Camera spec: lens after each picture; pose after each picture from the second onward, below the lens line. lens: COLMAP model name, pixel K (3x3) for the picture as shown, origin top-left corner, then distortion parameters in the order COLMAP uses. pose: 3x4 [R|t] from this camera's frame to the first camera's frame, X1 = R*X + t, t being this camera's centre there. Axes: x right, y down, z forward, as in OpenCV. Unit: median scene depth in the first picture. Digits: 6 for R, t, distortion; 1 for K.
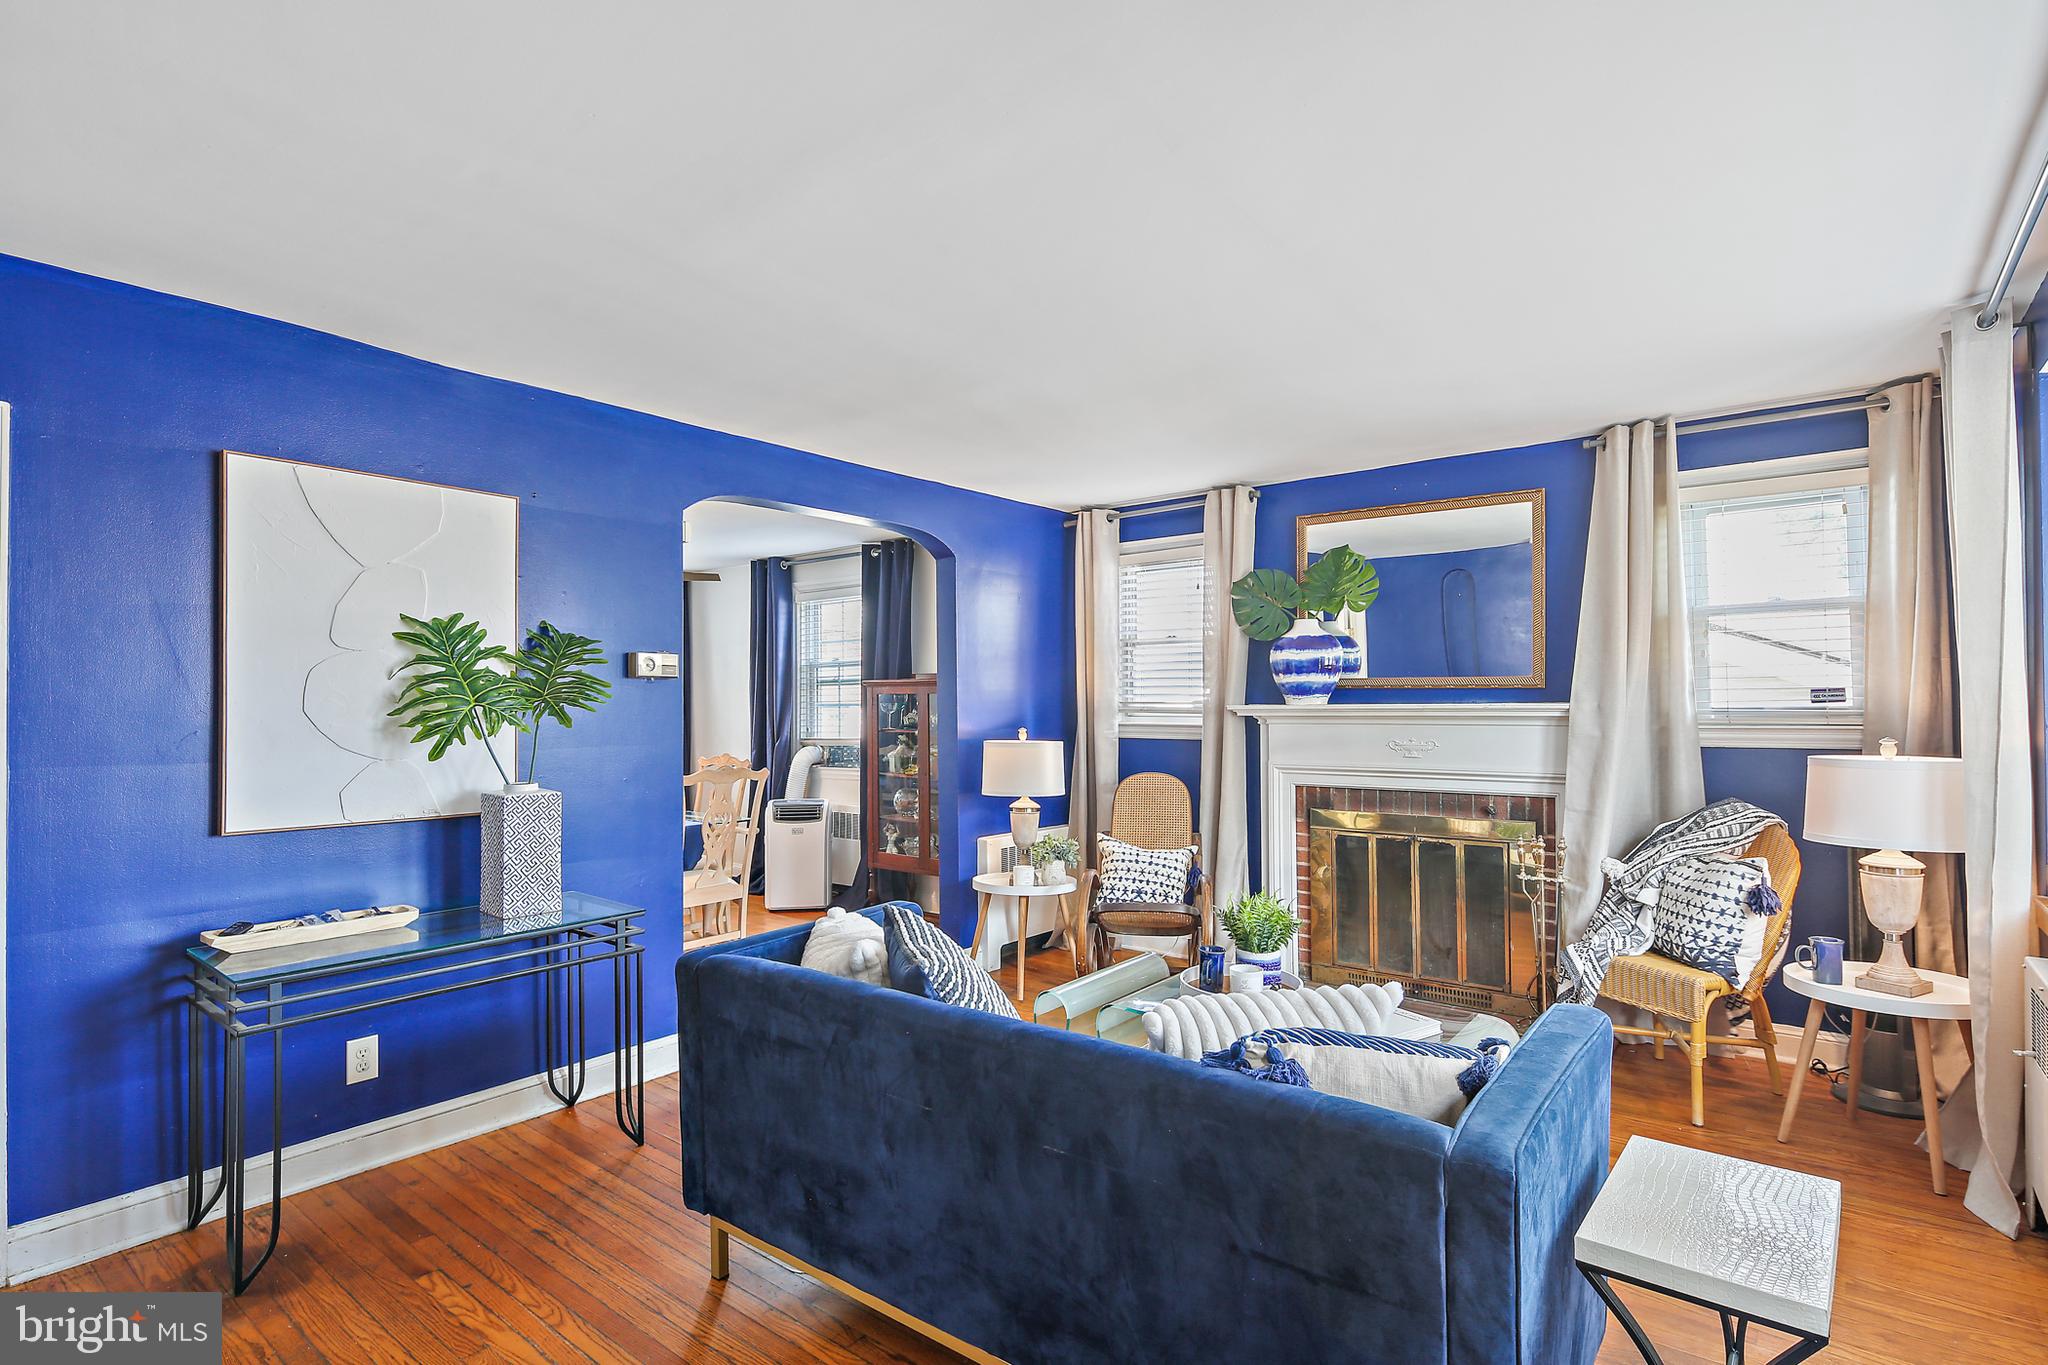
lens RADIAL K [[1002.1, 0, 1014.5], [0, 1002.1, 696.1], [0, 0, 1]] dist [-0.000035, -0.000642]
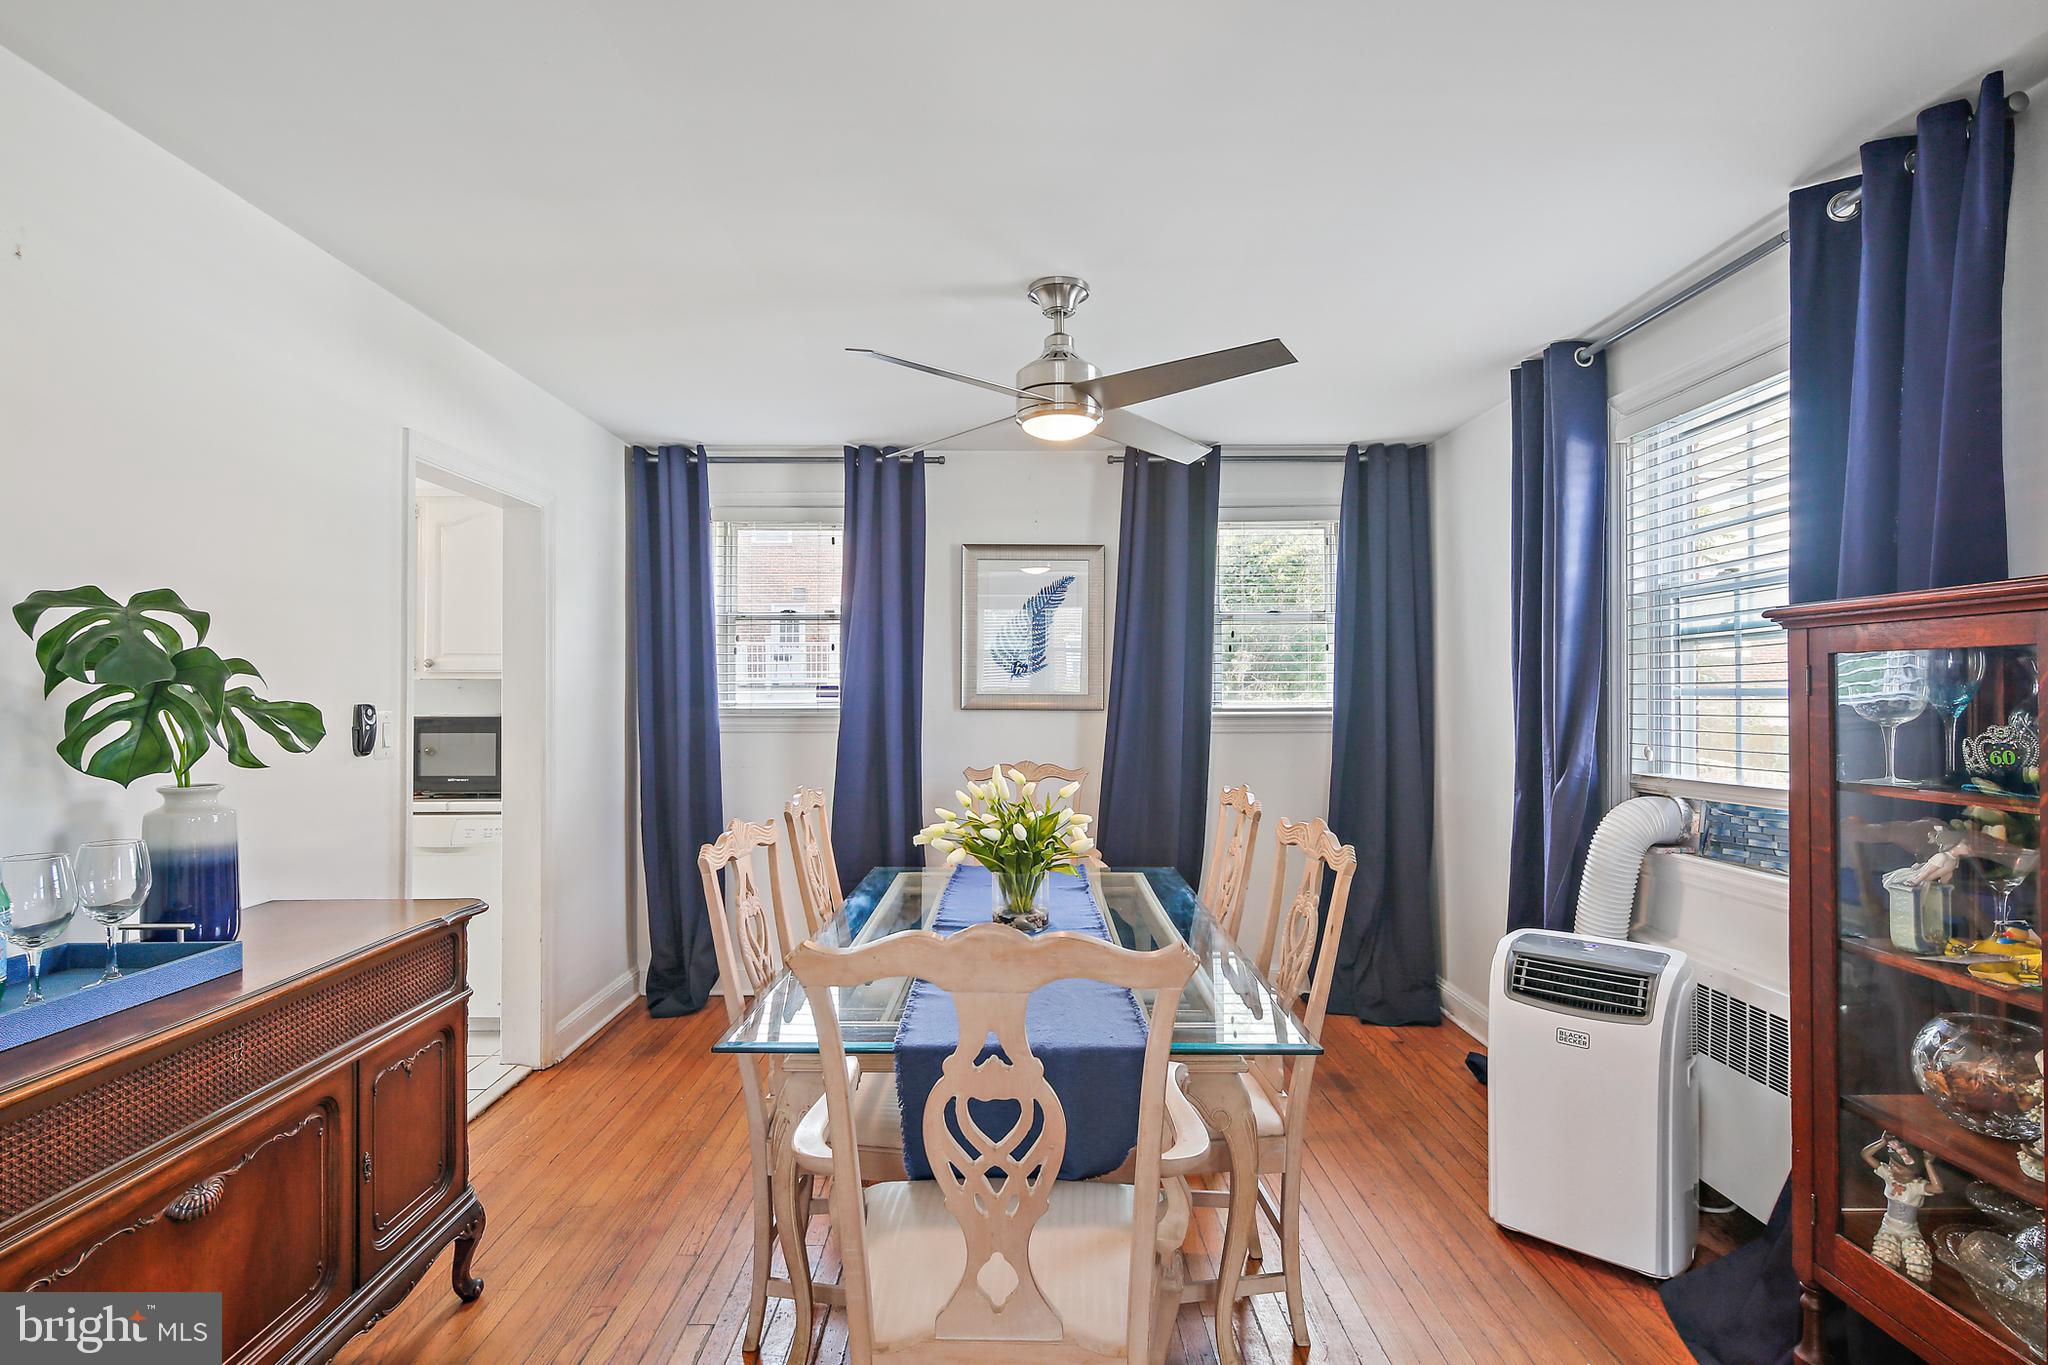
lens RADIAL K [[1007.5, 0, 1018.6], [0, 1007.5, 673.8], [0, 0, 1]] dist [0.000939, -0.000328]
pose [[0.631665, -0.006944, -0.775210, -0.090895], [0.001604, 0.999969, -0.007650, 0.007475], [0.775240, 0.003588, 0.631657, 0.941986]]
